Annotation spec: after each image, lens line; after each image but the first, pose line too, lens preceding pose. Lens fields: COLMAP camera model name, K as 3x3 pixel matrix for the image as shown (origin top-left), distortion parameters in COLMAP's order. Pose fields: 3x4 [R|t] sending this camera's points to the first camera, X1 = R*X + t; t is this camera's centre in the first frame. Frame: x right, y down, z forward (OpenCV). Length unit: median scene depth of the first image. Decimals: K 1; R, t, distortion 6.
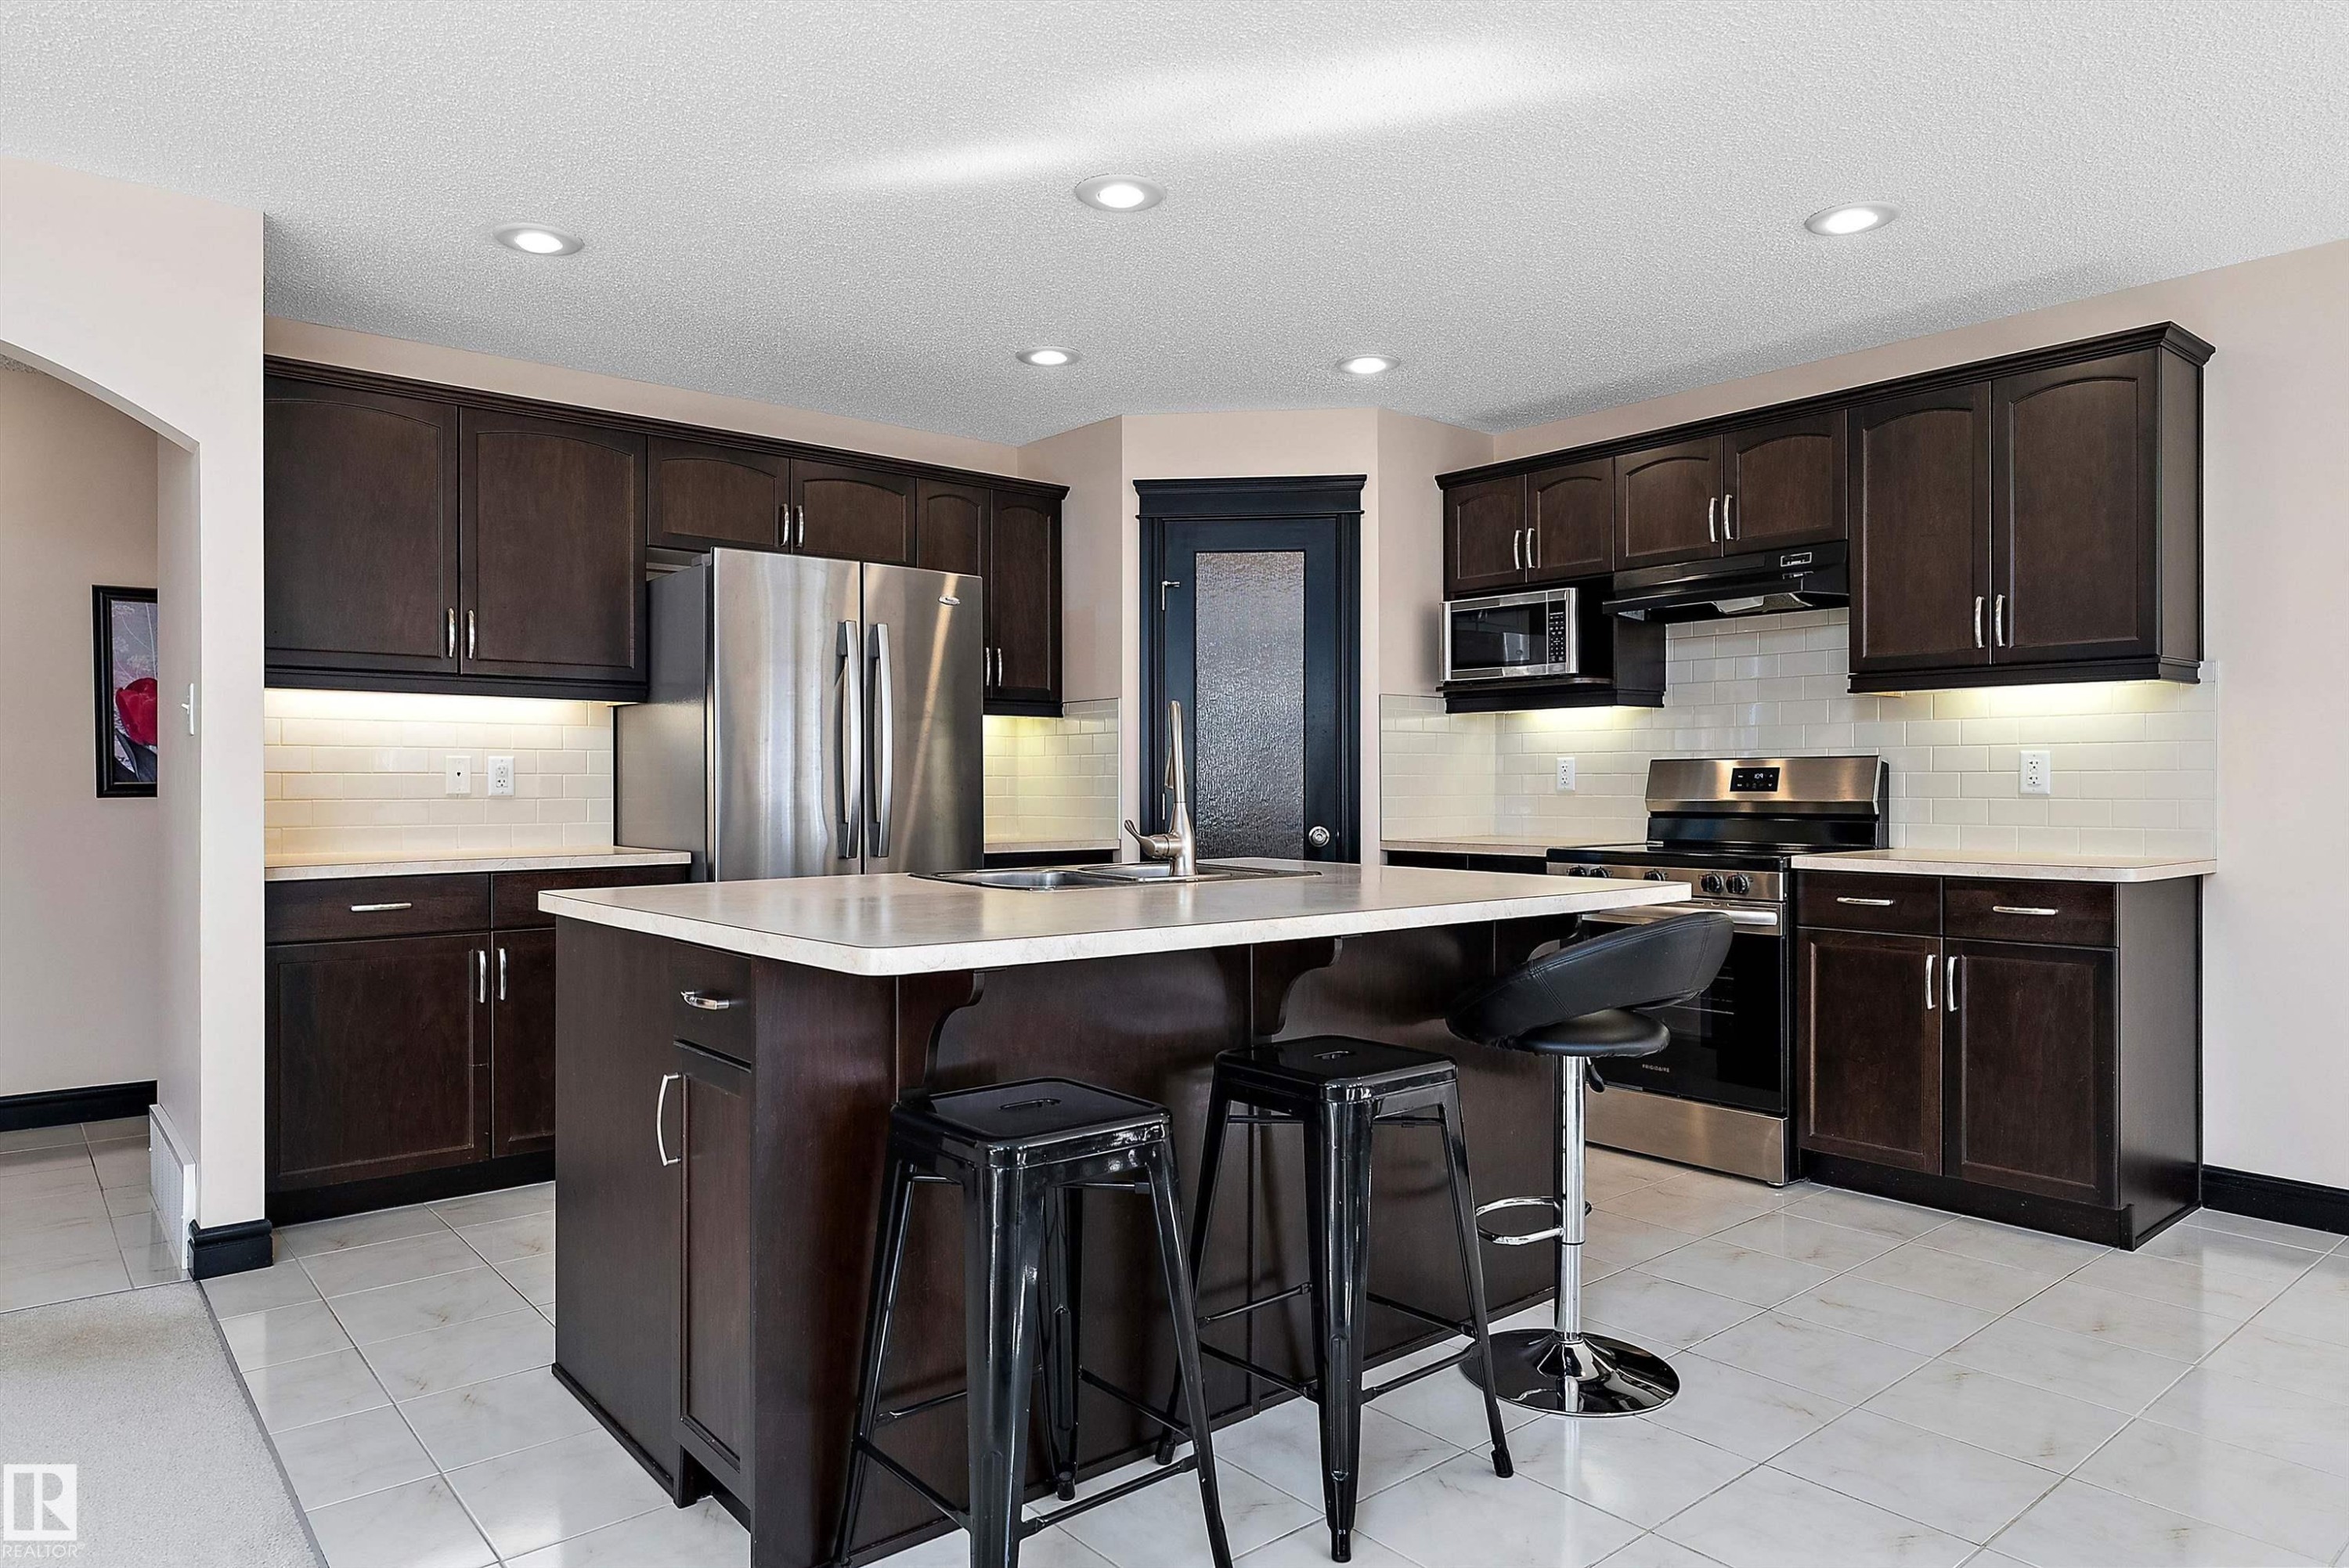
lens RADIAL K [[1377.6, 0, 1195.0], [0, 1377.6, 788.1], [0, 0, 1]] dist [-0.036265, 0.001379]
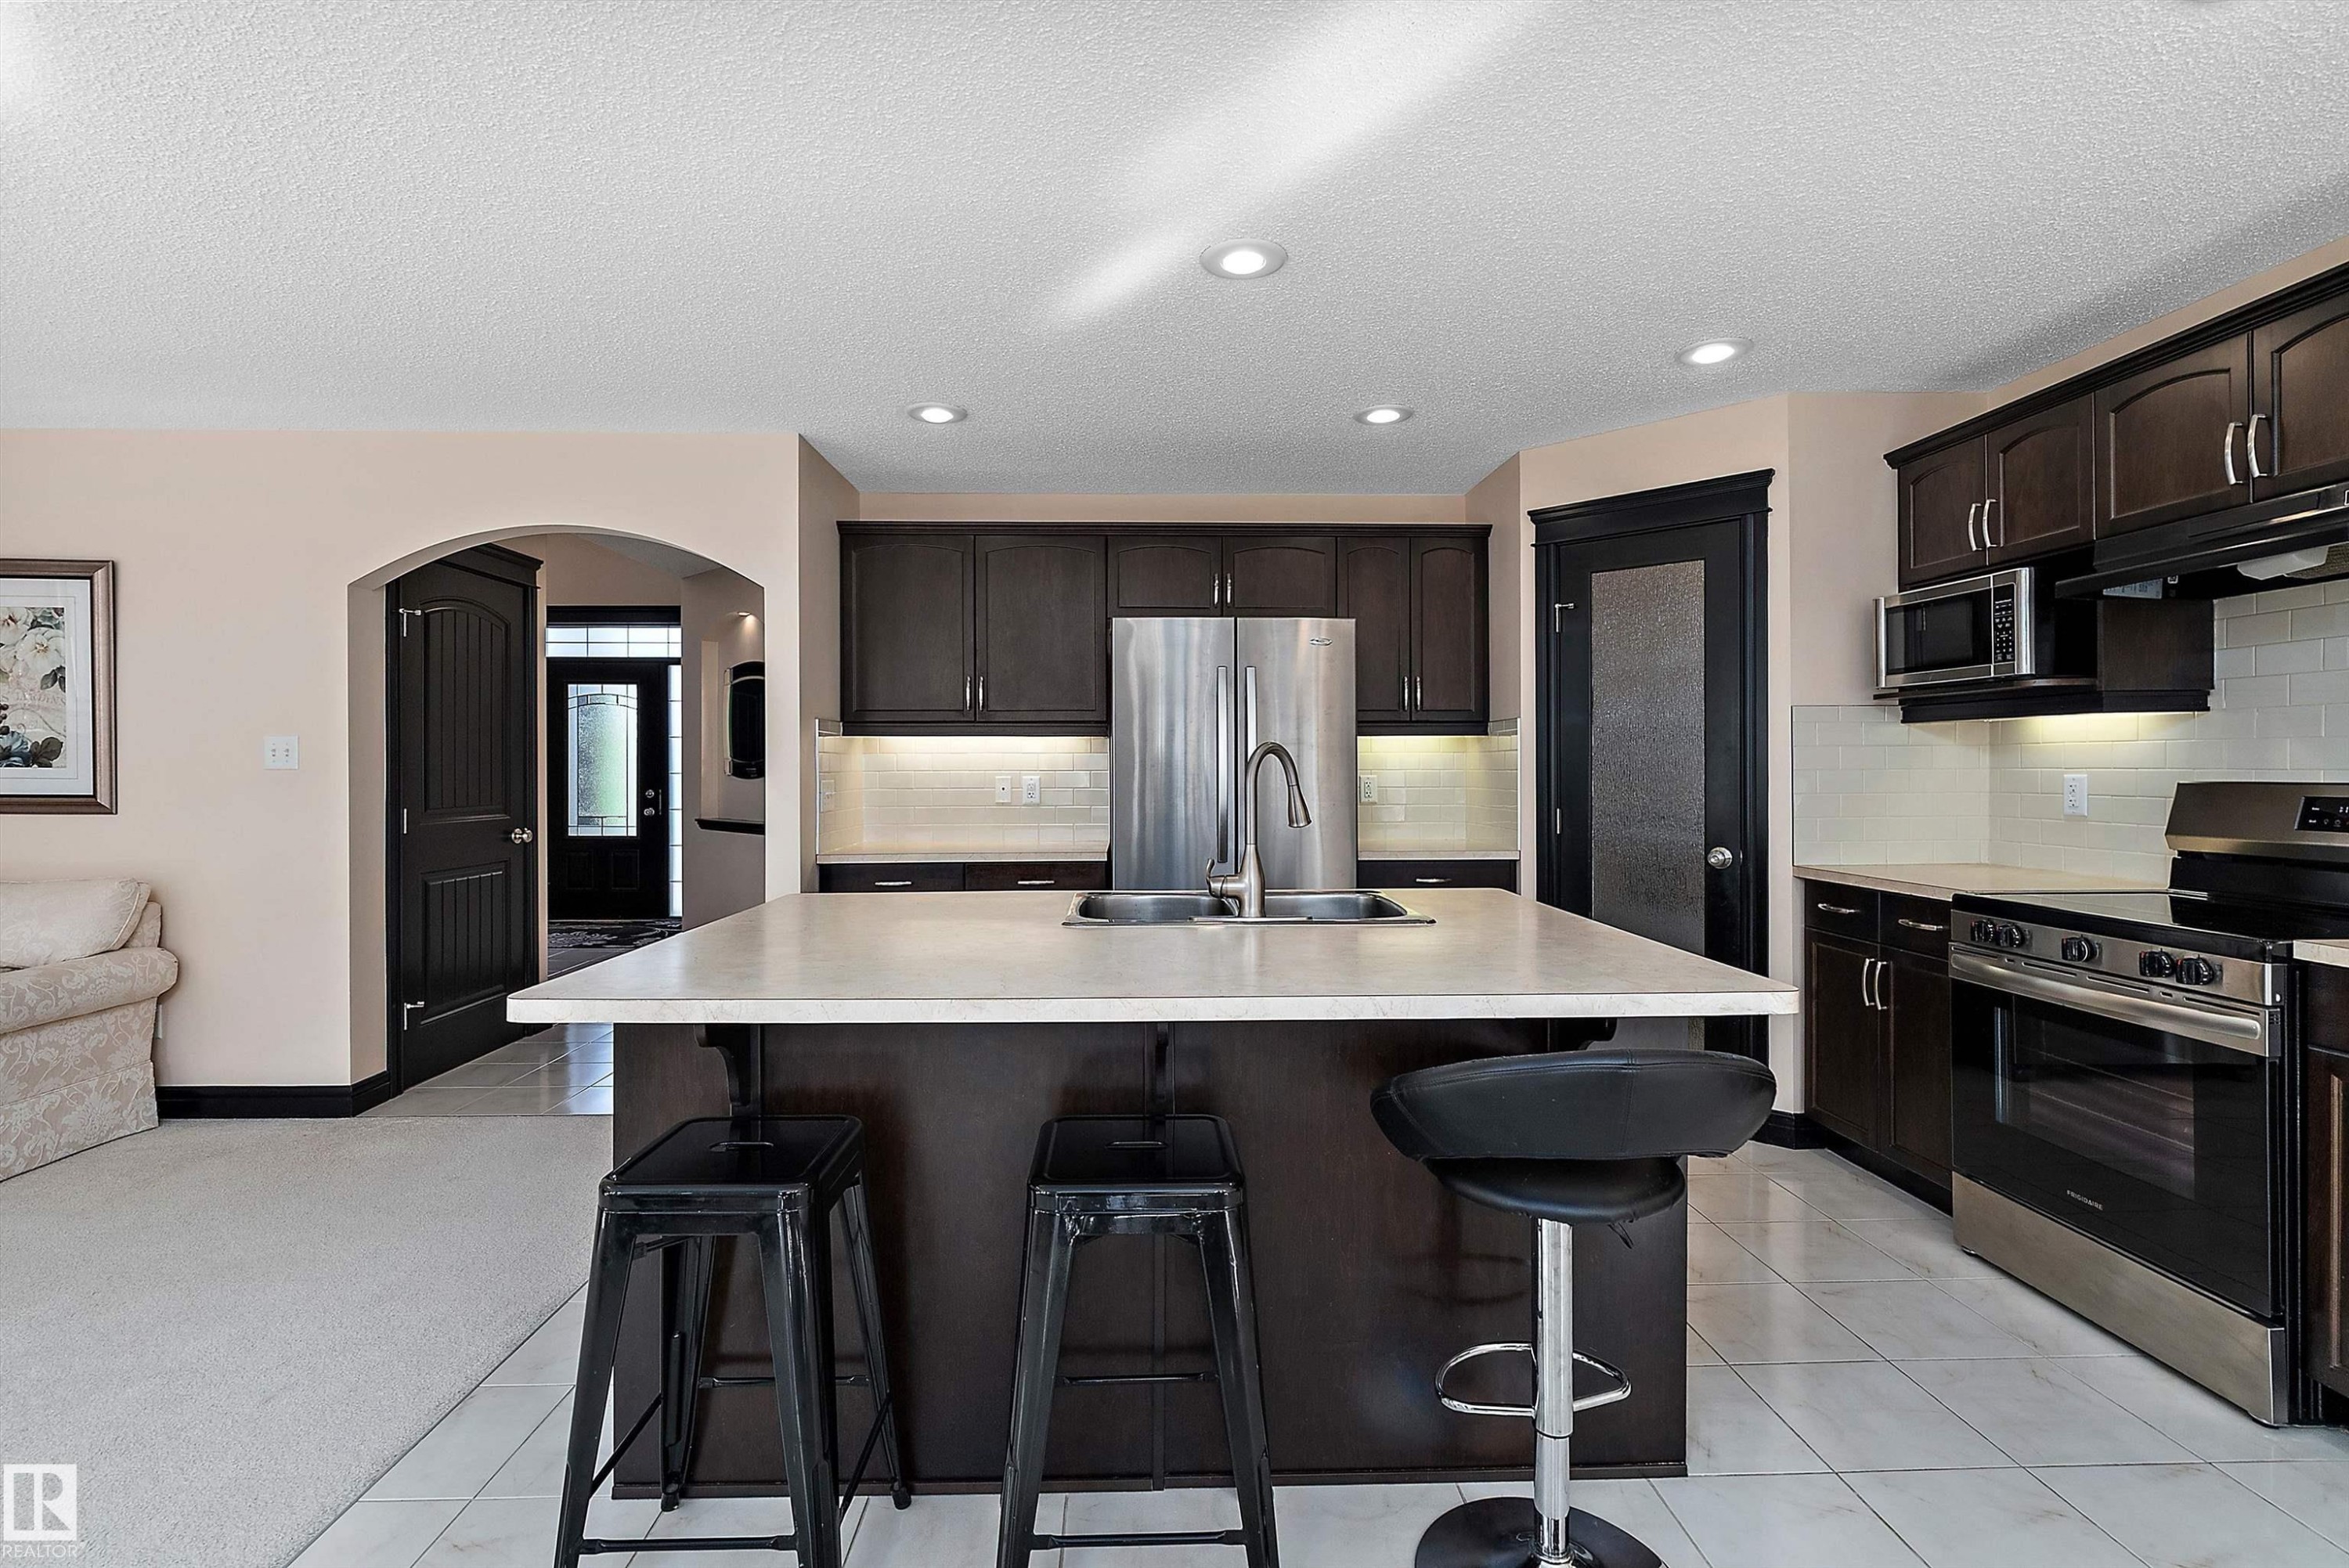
lens RADIAL K [[1048.1, 0, 1156.6], [0, 1048.1, 774.9], [0, 0, 1]] dist [-0.011760, -0.000428]
pose [[0.786625, 0.002704, -0.617425, 0.249505], [-0.000978, 0.999995, 0.003133, -0.026181], [0.617430, -0.001860, 0.786624, 0.208830]]
